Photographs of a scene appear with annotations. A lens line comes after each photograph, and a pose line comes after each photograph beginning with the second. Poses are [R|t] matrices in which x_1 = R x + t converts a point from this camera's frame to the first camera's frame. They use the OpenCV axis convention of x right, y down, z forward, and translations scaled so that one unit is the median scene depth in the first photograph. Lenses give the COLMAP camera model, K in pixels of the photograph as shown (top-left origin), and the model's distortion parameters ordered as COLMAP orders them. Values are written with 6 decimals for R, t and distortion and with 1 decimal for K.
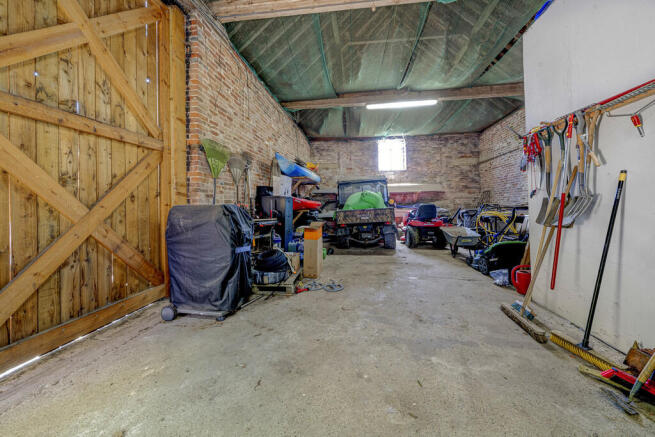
lens RADIAL K [[226.7, 0, 325.9], [0, 226.7, 203.1], [0, 0, 1]] dist [-0.004976, -0.000258]
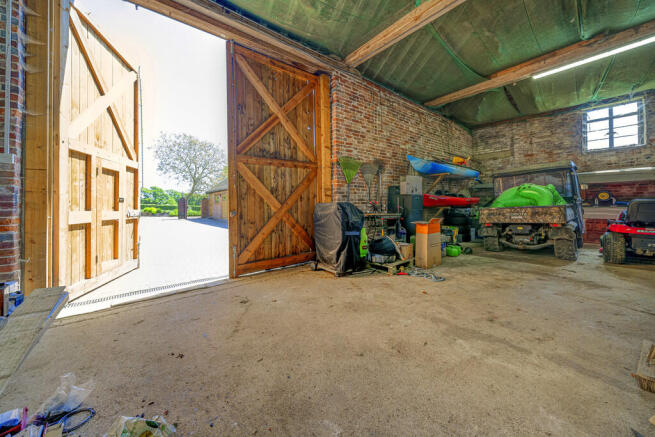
lens RADIAL K [[226.7, 0, 335.2], [0, 226.7, 201.4], [0, 0, 1]] dist [-0.004976, -0.000258]
pose [[0.756220, -0.004786, -0.654300, 0.379869], [0.010447, 0.999934, 0.004760, -0.006064], [0.654234, -0.010435, 0.756220, -0.123395]]
